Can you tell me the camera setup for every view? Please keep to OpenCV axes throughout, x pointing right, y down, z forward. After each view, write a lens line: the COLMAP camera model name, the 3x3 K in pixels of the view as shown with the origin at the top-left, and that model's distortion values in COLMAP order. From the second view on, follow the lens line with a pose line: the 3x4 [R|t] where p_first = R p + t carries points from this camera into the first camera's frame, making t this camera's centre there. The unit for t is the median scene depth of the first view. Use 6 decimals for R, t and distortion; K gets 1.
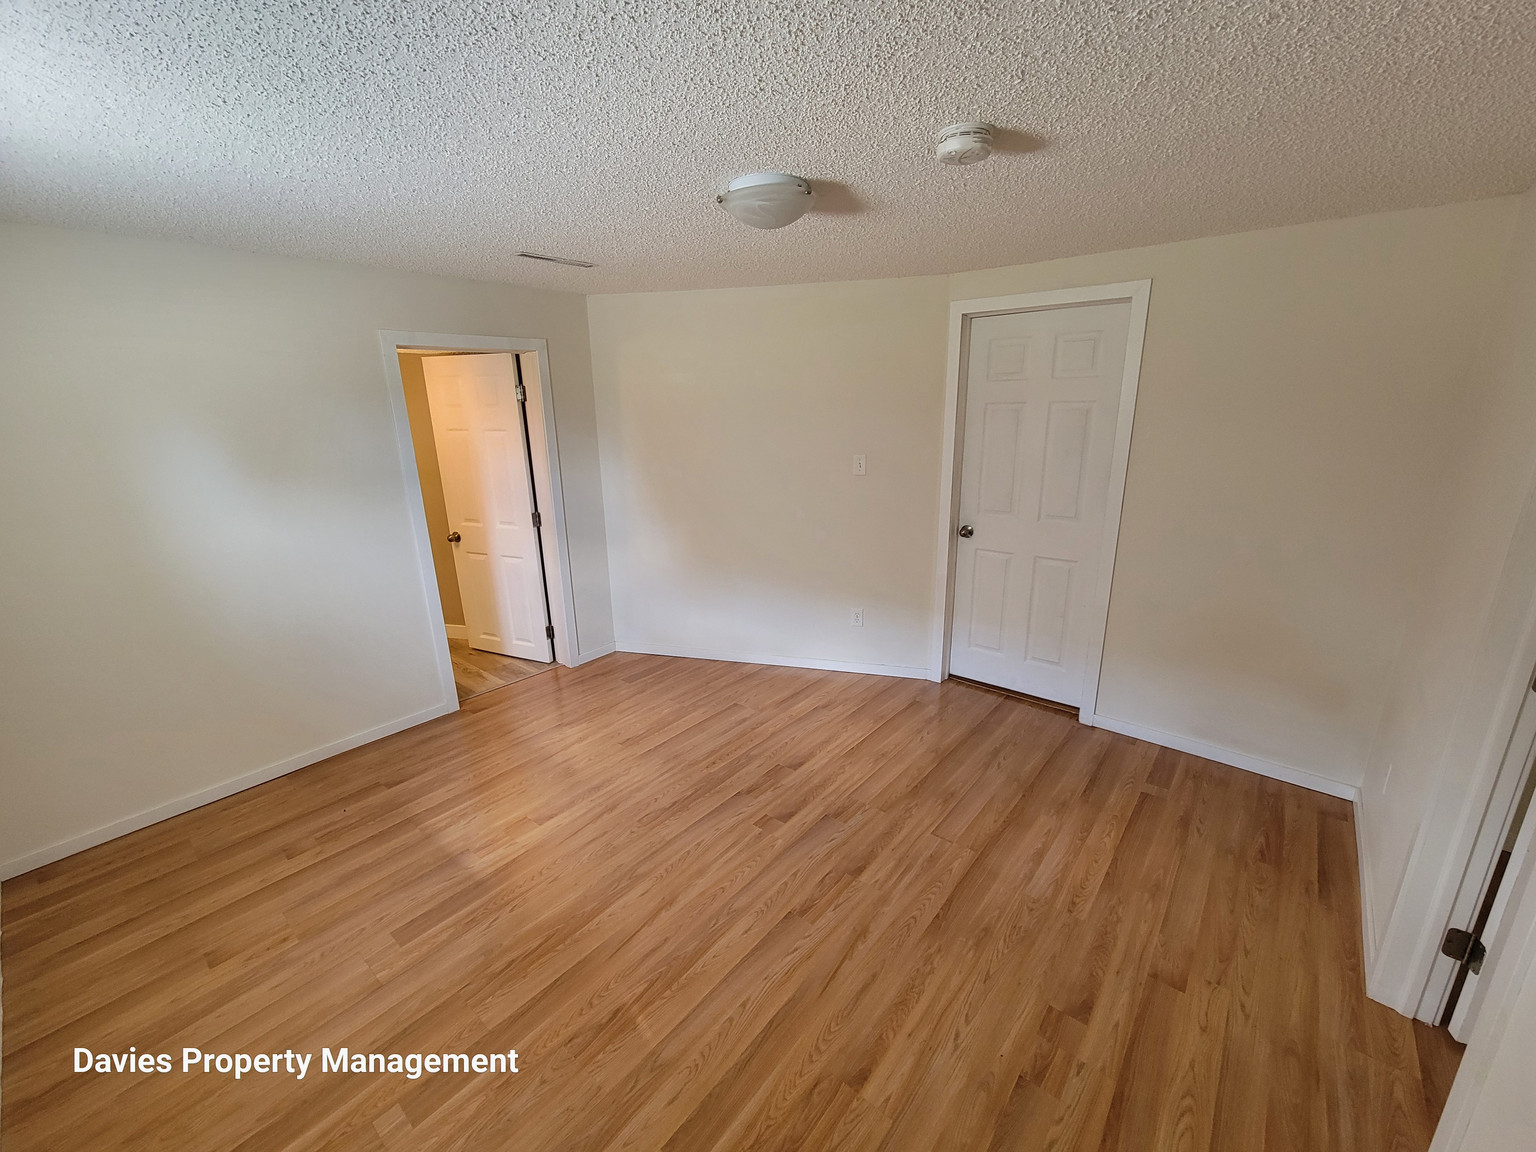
lens RADIAL K [[627.7, 0, 771.1], [0, 627.7, 578.1], [0, 0, 1]] dist [-0.000836, 0.000270]
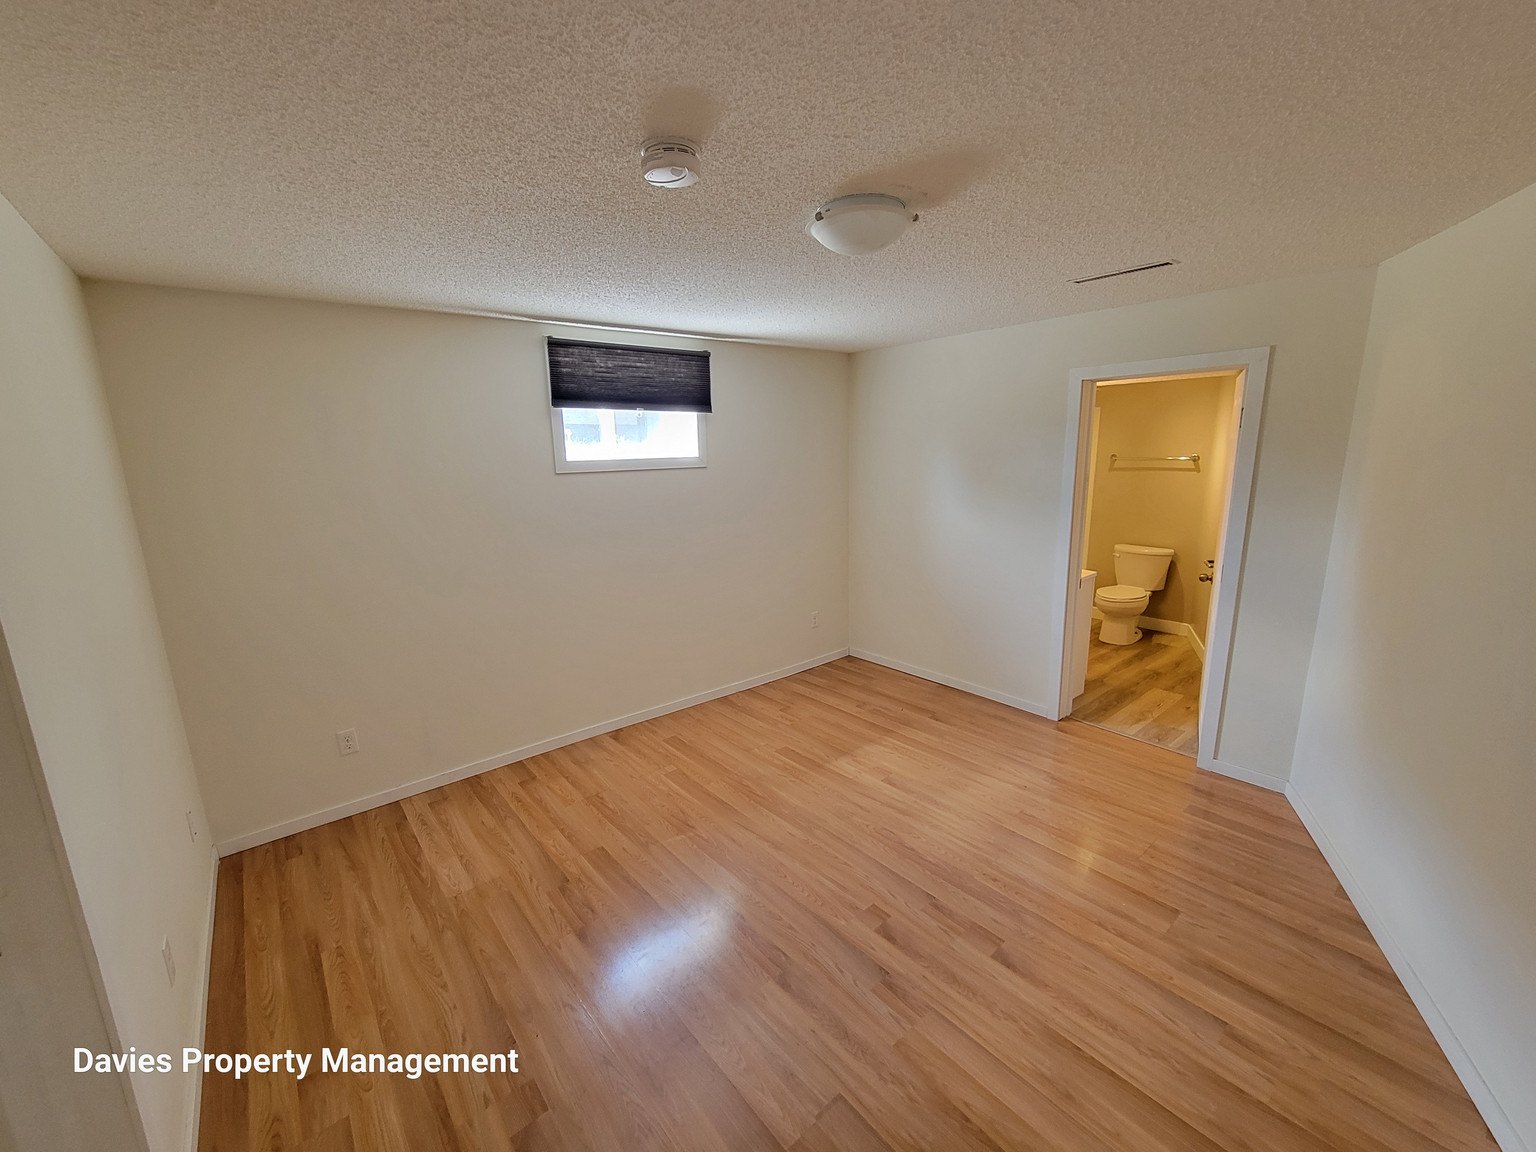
lens RADIAL K [[627.7, 0, 771.1], [0, 627.7, 578.1], [0, 0, 1]] dist [-0.000836, 0.000270]
pose [[-0.177343, 0.225938, -0.957863, 0.771514], [-0.245196, 0.932455, 0.265342, -0.250263], [0.953115, 0.281921, -0.109965, 0.850483]]
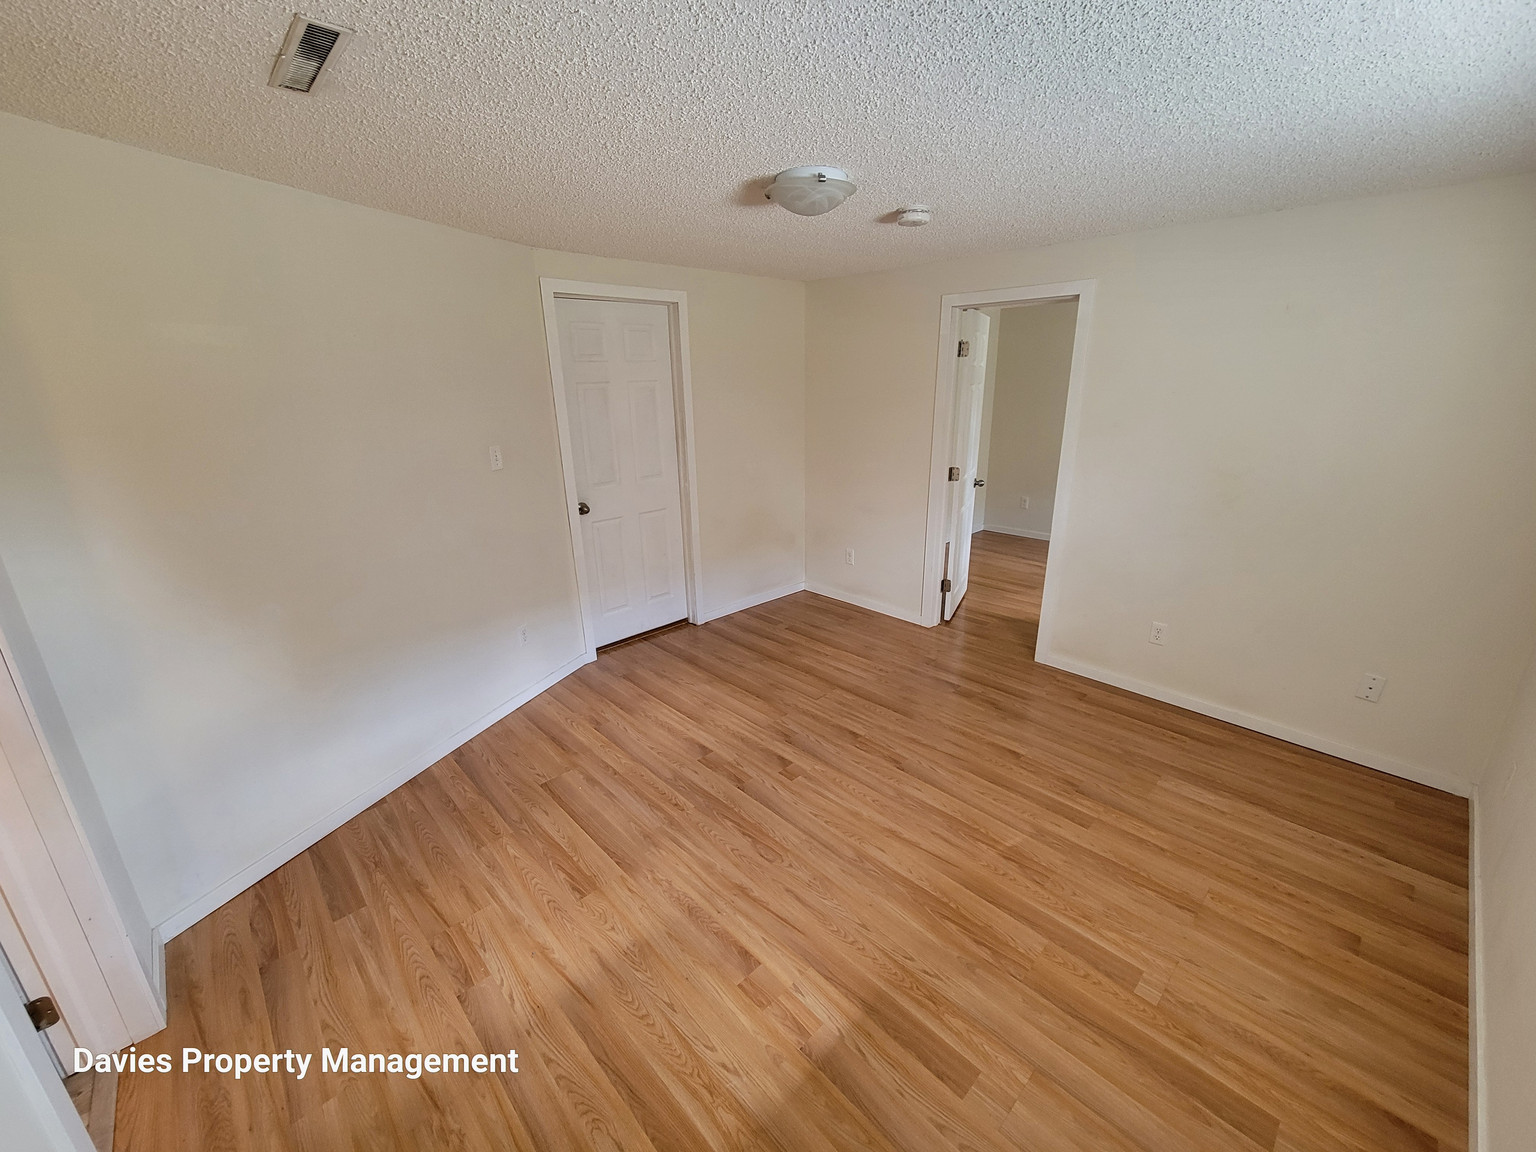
lens RADIAL K [[627.7, 0, 771.1], [0, 627.7, 578.1], [0, 0, 1]] dist [-0.000836, 0.000270]
pose [[0.113700, -0.293742, 0.949099, -0.956735], [0.284331, 0.924958, 0.252208, -0.202216], [-0.951960, 0.241182, 0.188688, 0.772911]]
